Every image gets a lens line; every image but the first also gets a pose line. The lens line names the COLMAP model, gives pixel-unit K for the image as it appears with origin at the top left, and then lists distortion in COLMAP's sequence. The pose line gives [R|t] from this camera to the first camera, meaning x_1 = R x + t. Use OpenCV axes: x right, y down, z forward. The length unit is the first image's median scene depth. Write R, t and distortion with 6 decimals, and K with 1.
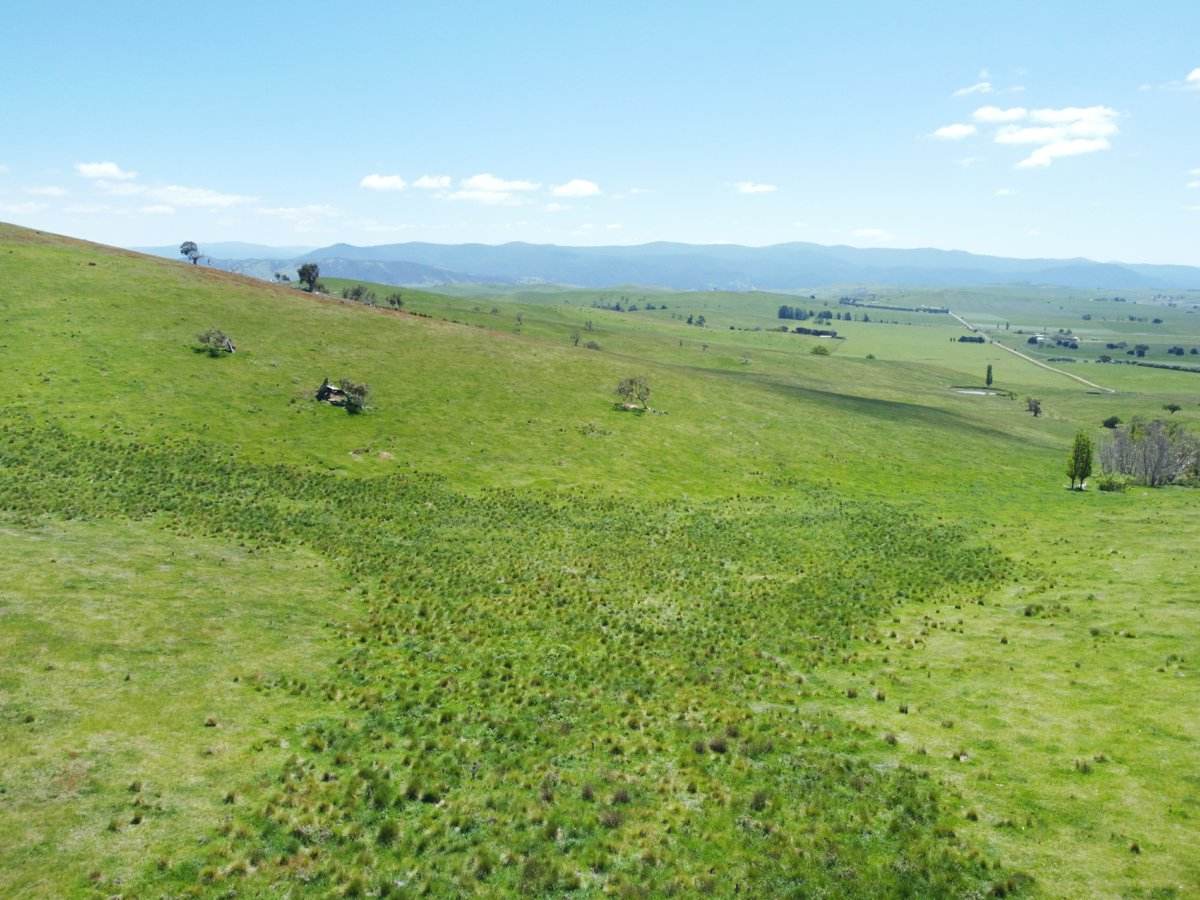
lens RADIAL K [[901.8, 0, 599.3], [0, 901.8, 453.3], [0, 0, 1]] dist [0.000114, -0.005071]
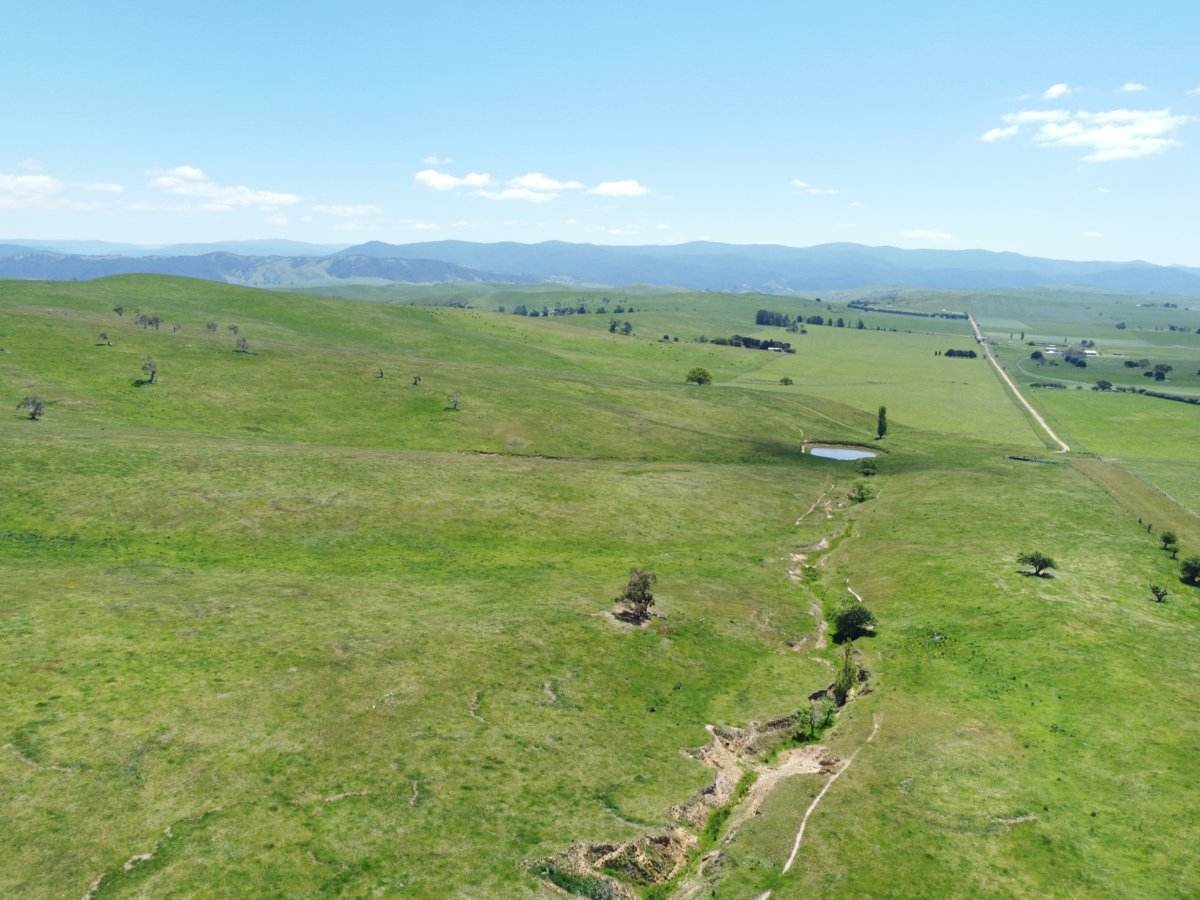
lens RADIAL K [[901.8, 0, 598.0], [0, 901.8, 447.9], [0, 0, 1]] dist [0.000114, -0.005071]
pose [[0.998526, 0.017460, -0.051391, 0.086579], [-0.017737, 0.999831, -0.004924, -0.020385], [0.051297, 0.005828, 0.998666, 0.105102]]
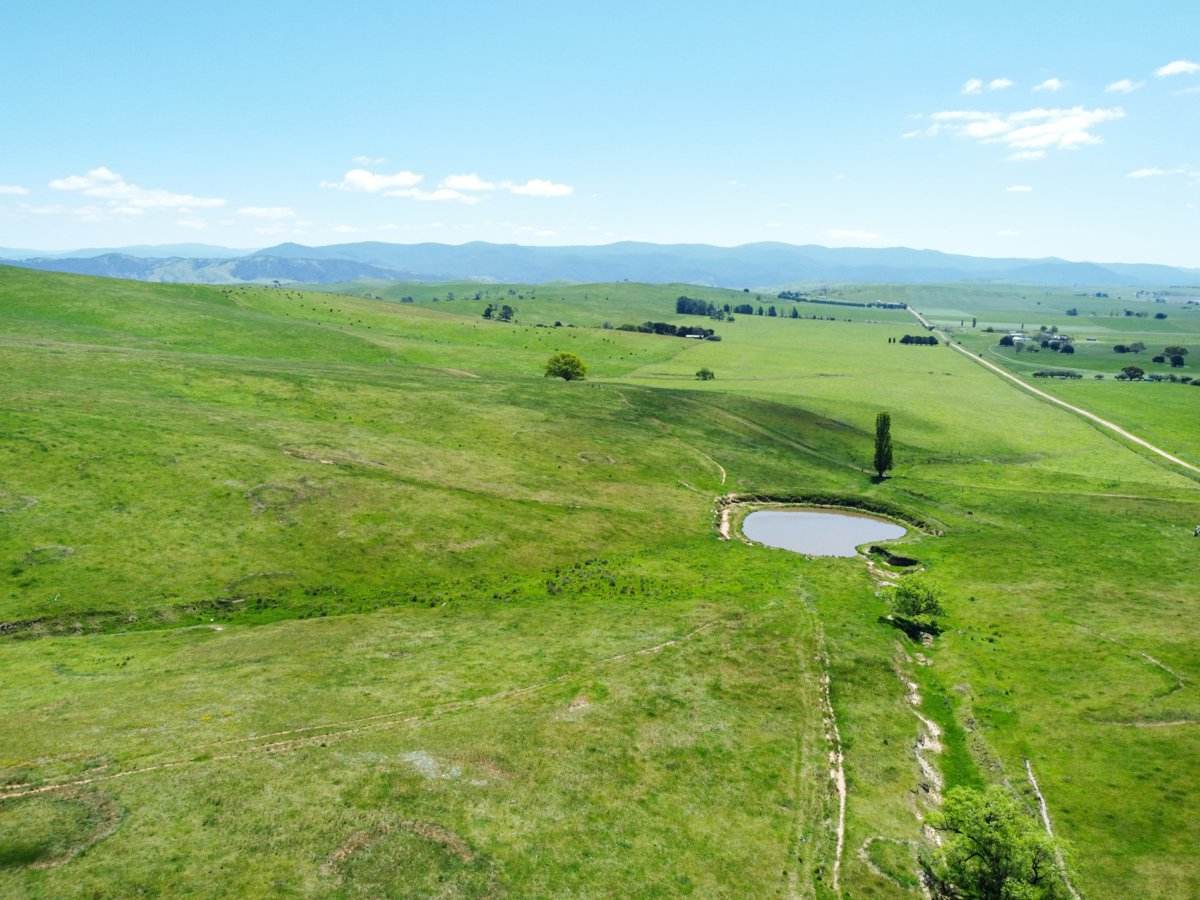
lens RADIAL K [[901.8, 0, 600.9], [0, 901.8, 447.4], [0, 0, 1]] dist [0.000114, -0.005071]
pose [[0.999675, -0.006925, 0.024539, 0.108839], [0.007146, 0.999935, -0.008917, -0.028481], [-0.024476, 0.009089, 0.999659, 0.227200]]
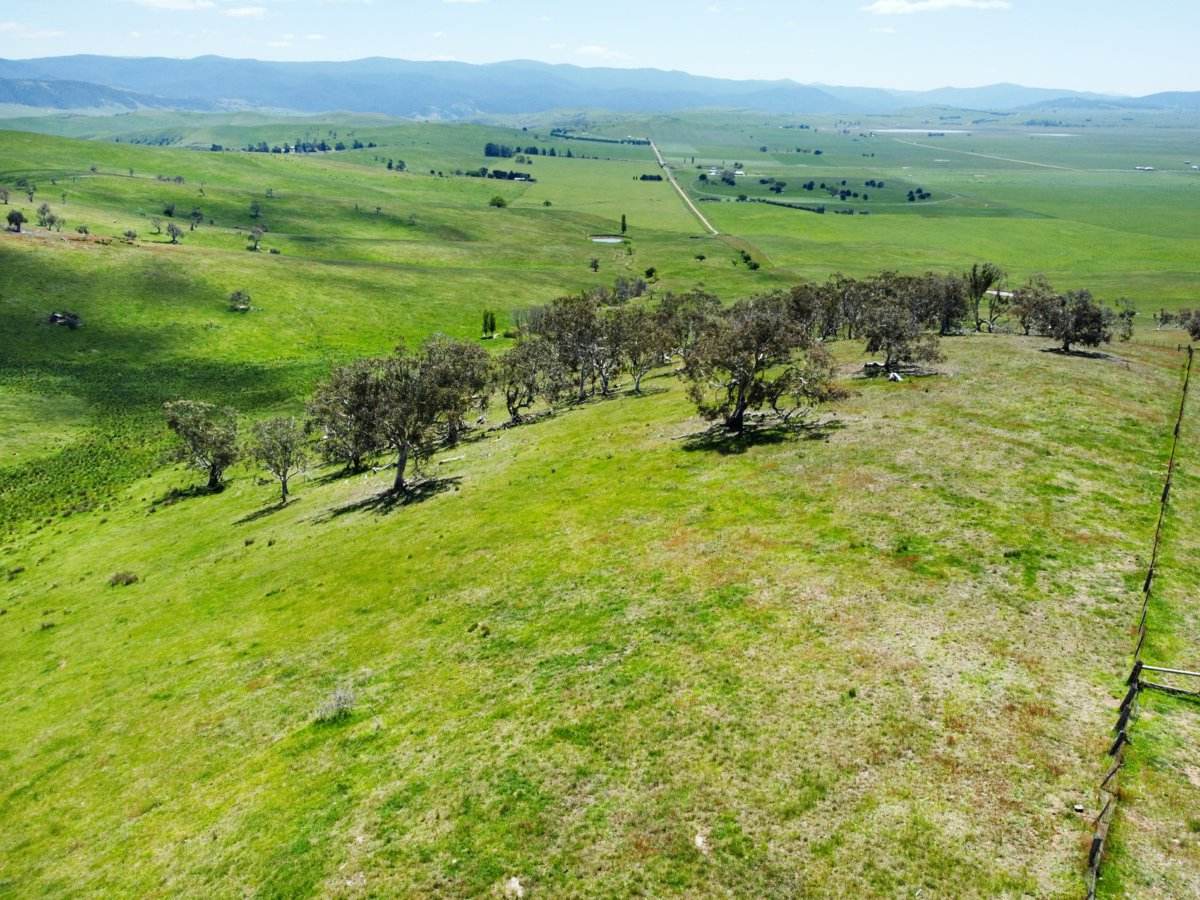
lens RADIAL K [[901.8, 0, 600.7], [0, 901.8, 452.8], [0, 0, 1]] dist [0.000114, -0.005071]
pose [[0.958928, -0.100923, 0.265089, 0.015942], [0.050618, 0.980446, 0.190165, -0.005394], [-0.279098, -0.168936, 0.945286, -0.068989]]
